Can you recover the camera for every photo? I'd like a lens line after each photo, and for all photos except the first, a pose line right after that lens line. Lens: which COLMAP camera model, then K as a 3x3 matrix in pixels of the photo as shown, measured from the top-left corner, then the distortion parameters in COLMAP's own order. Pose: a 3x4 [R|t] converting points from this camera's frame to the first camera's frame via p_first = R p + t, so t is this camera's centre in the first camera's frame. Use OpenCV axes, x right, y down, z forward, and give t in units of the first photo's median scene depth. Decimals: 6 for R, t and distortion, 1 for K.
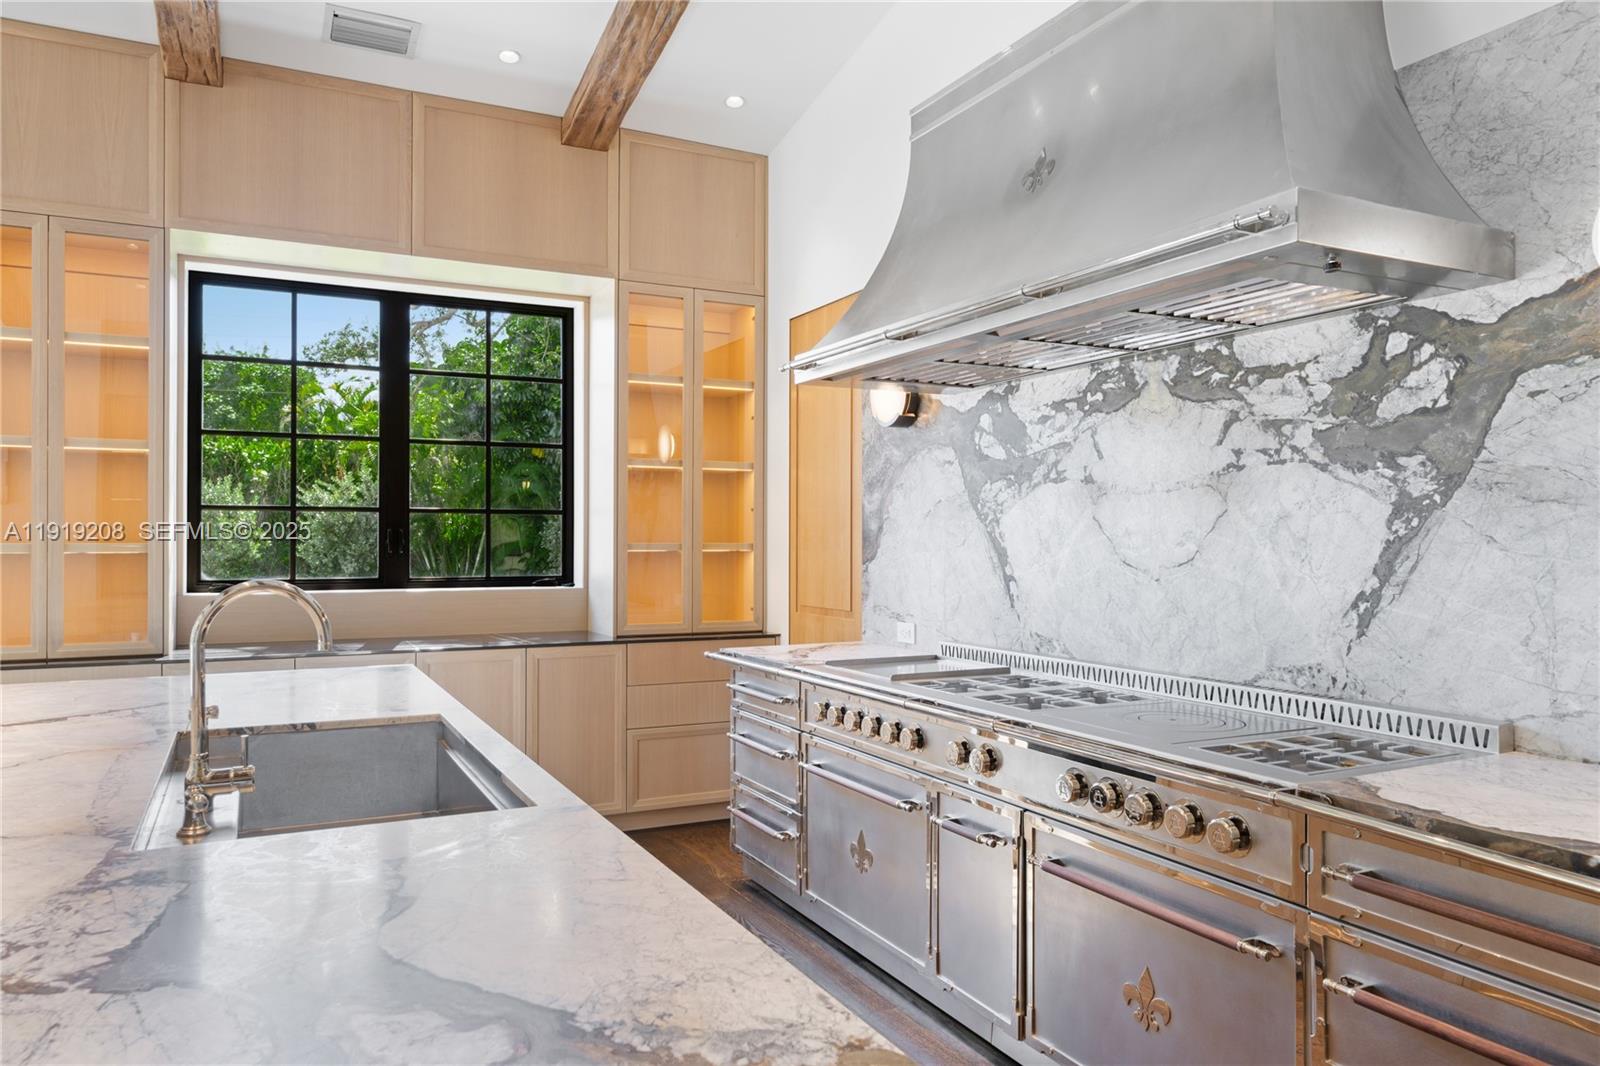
lens RADIAL K [[1072.3, 0, 800.0], [0, 1072.3, 533.0], [0, 0, 1]] dist [0.001020, 0.000227]
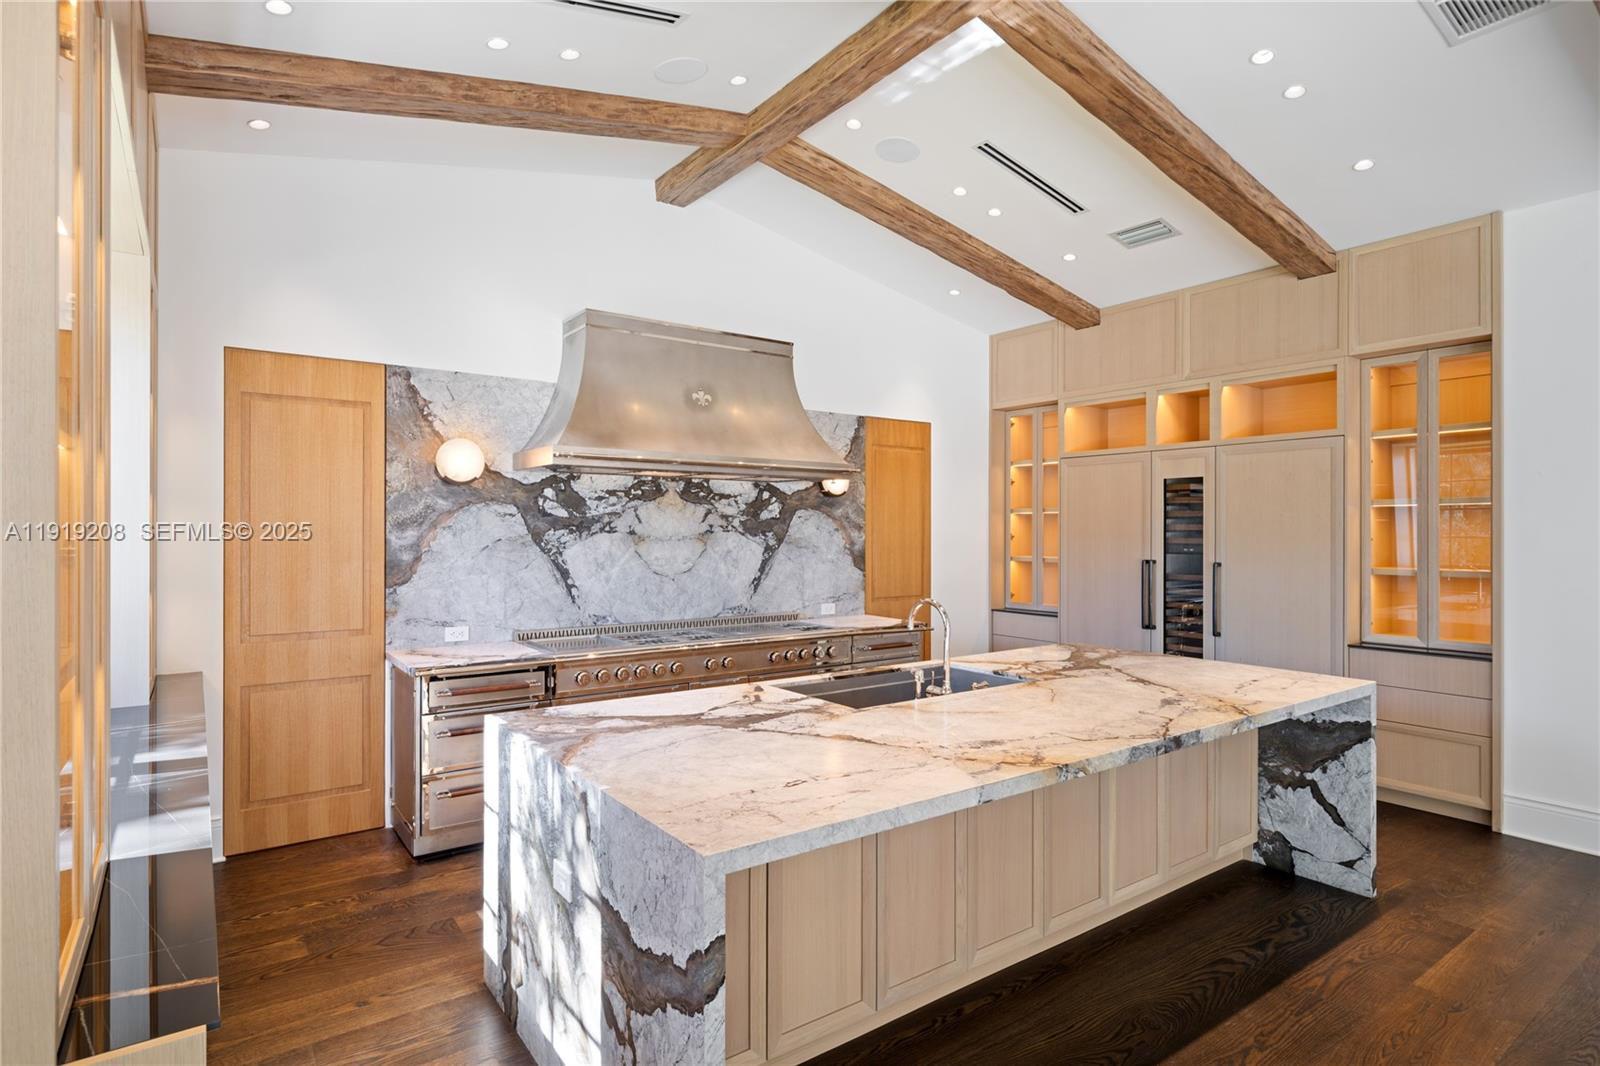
lens RADIAL K [[828.5, 0, 792.1], [0, 828.5, 529.5], [0, 0, 1]] dist [0.001594, -0.000396]
pose [[-0.154674, 0.000373, 0.987966, -1.342749], [-0.008270, 0.999964, -0.001672, -0.056892], [-0.987931, -0.008429, -0.154665, 0.970366]]
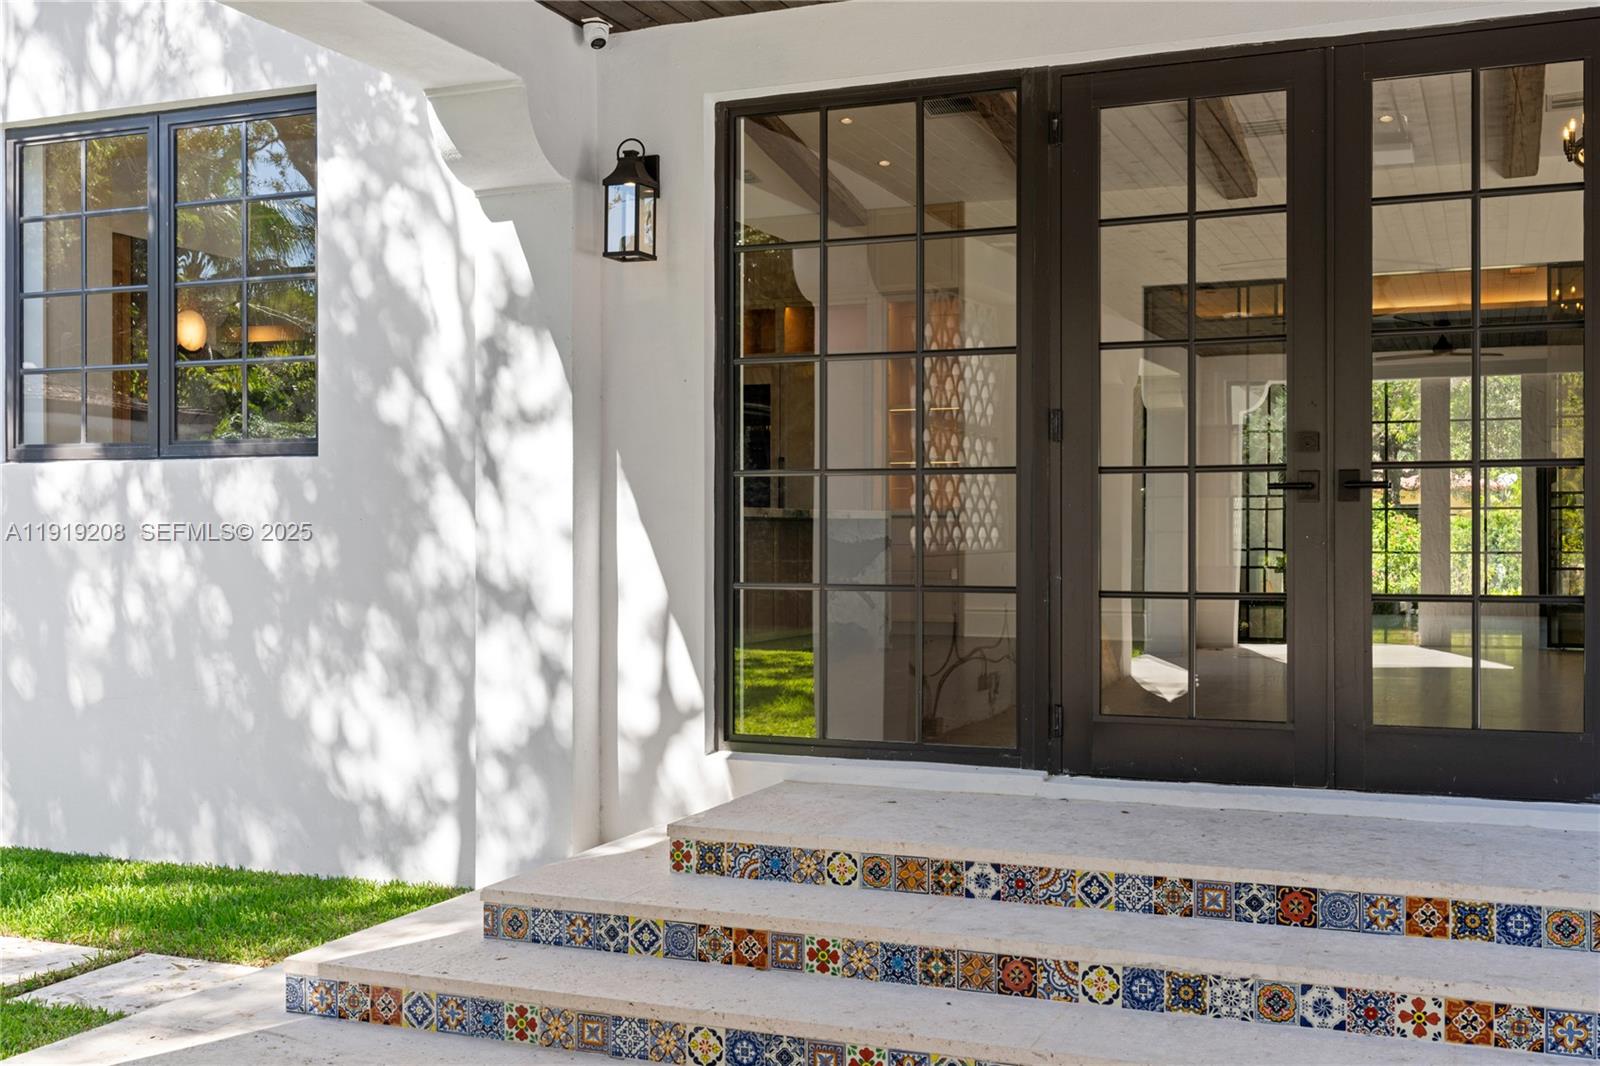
lens RADIAL K [[1679.3, 0, 800.0], [0, 1679.3, 533.0], [0, 0, 1]] dist [-0.000291, 0.004026]
pose [[-0.653050, -0.000300, 0.757314, -2.884609], [-0.004580, 0.999983, -0.003553, 0.197043], [-0.757301, -0.005789, -0.653041, 2.447030]]
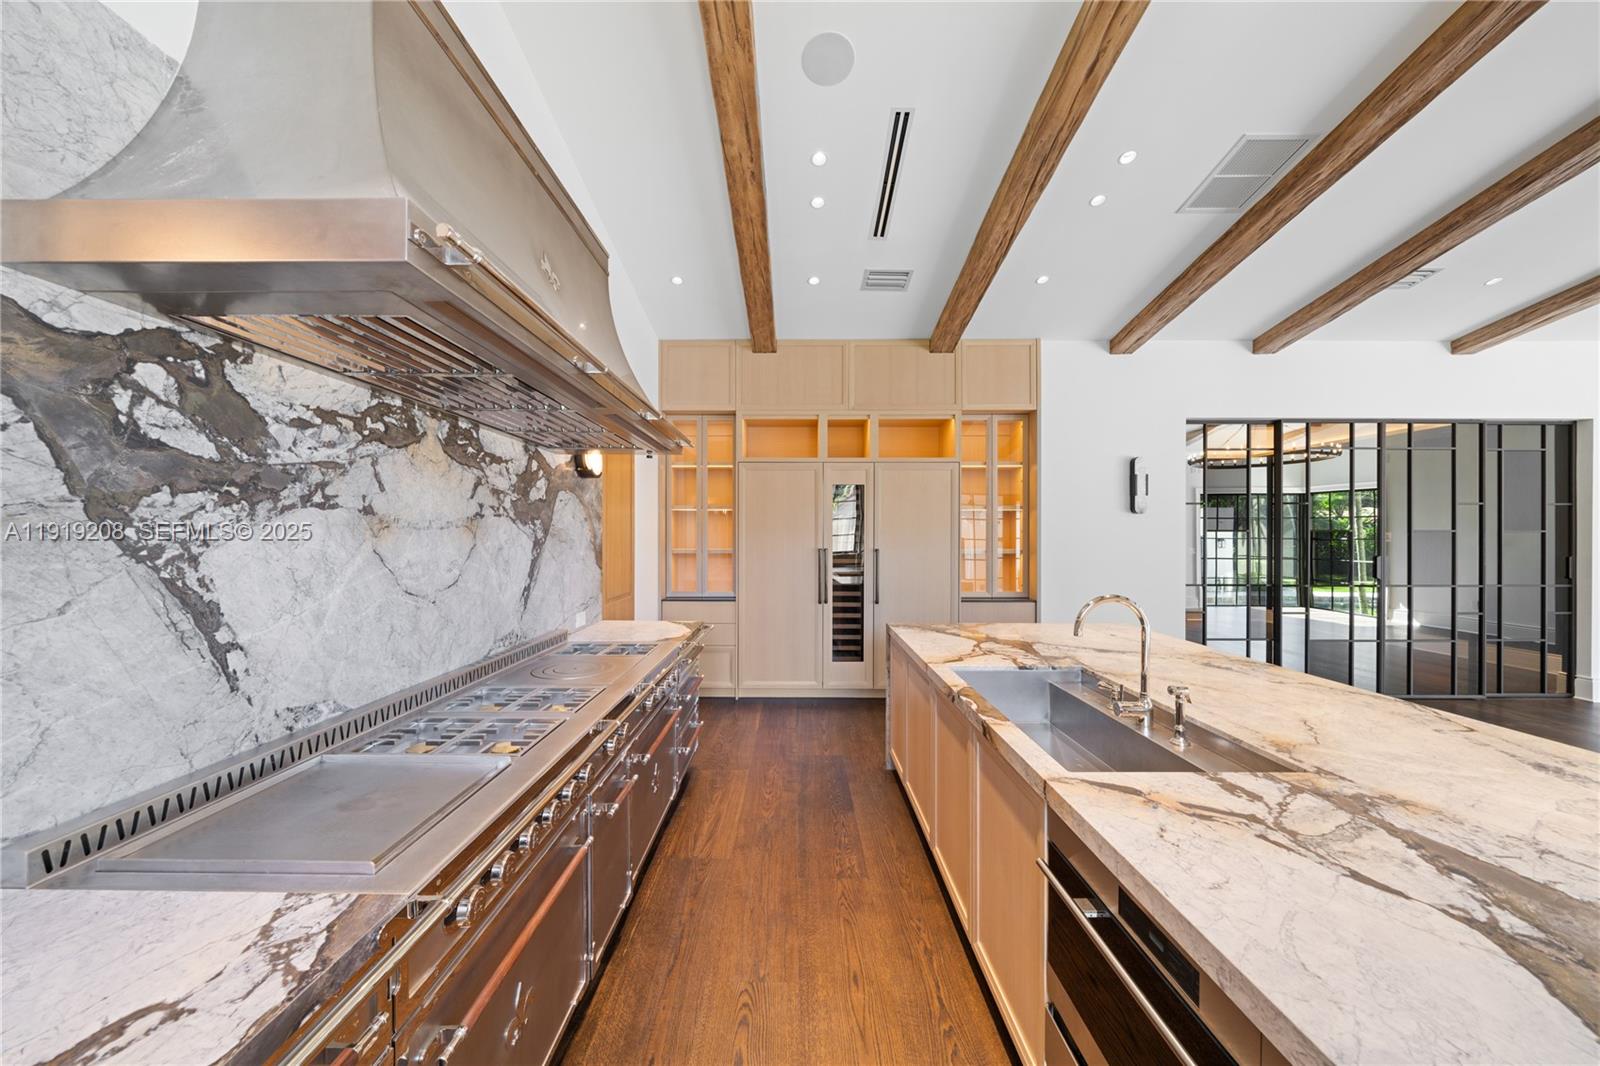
lens RADIAL K [[544.1, 0, 794.9], [0, 544.1, 536.5], [0, 0, 1]] dist [-0.001293, -0.000200]
pose [[-0.888093, -0.003900, 0.459648, -0.287562], [-0.005754, 0.999980, -0.002634, -0.028603], [-0.459629, -0.004984, -0.888097, 1.284366]]
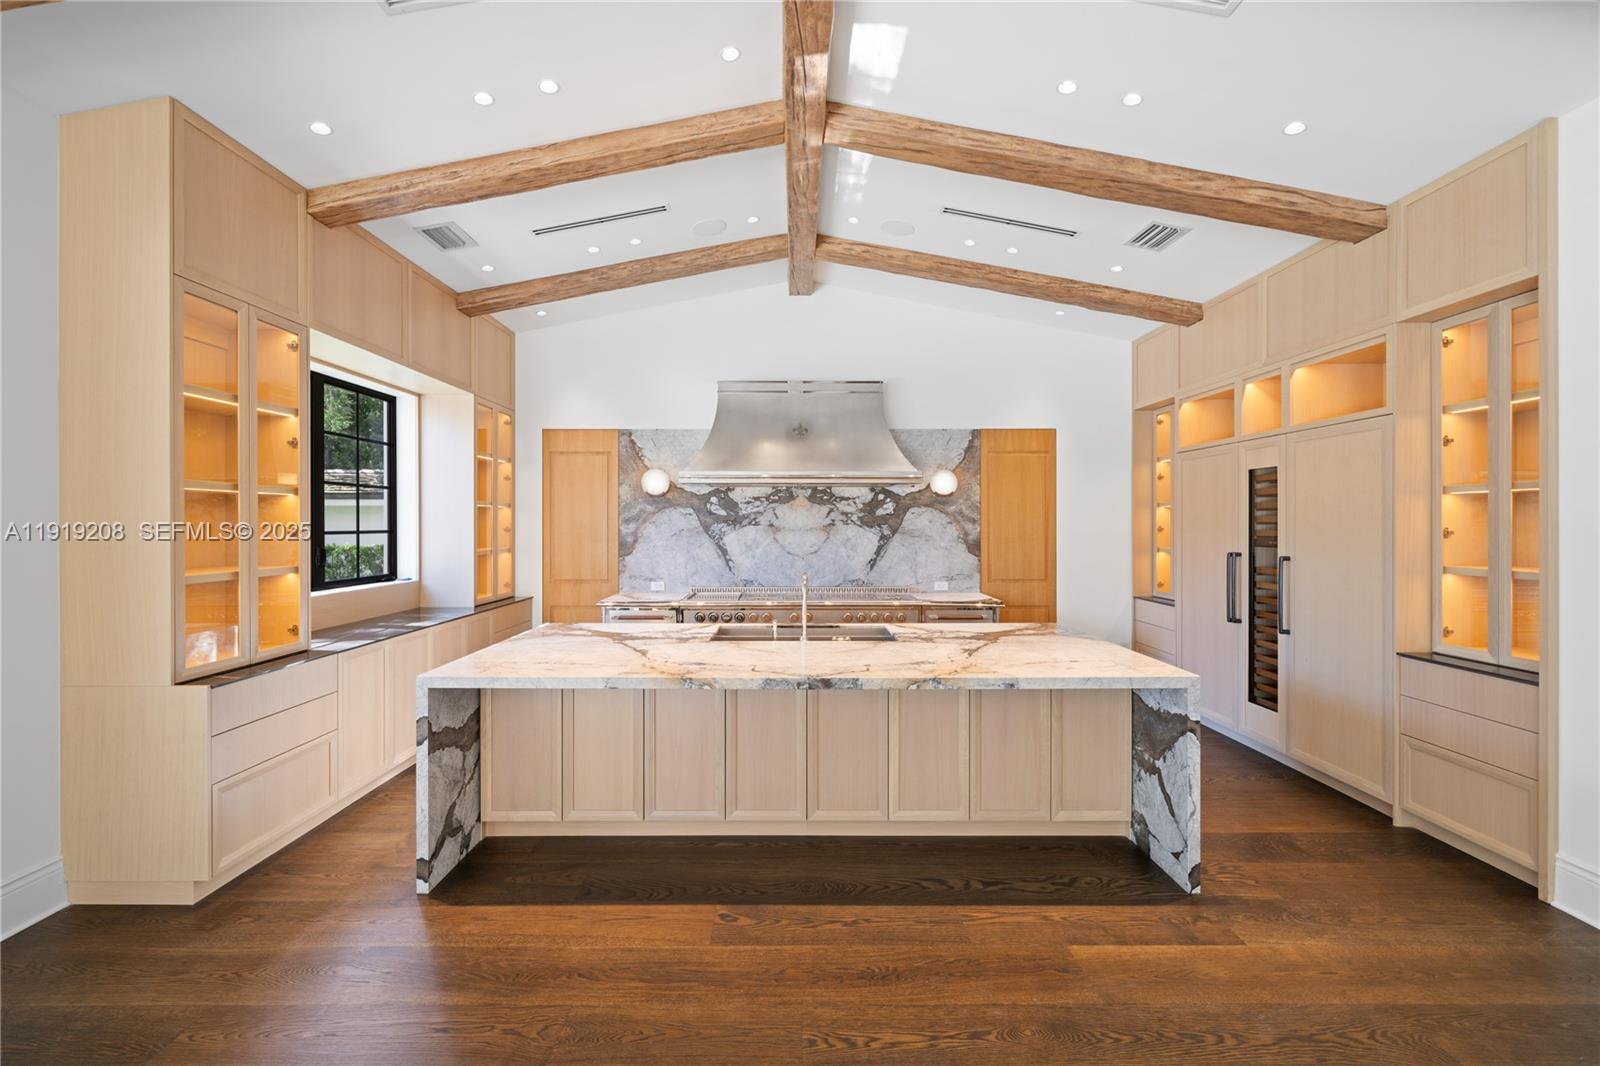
lens RADIAL K [[674.9, 0, 795.1], [0, 674.9, 523.6], [0, 0, 1]] dist [-0.001139, -0.000010]
pose [[0.449395, -0.001200, 0.893332, -1.398645], [-0.004638, 0.999982, 0.003677, -0.063068], [-0.893321, -0.005796, 0.449382, 0.109928]]
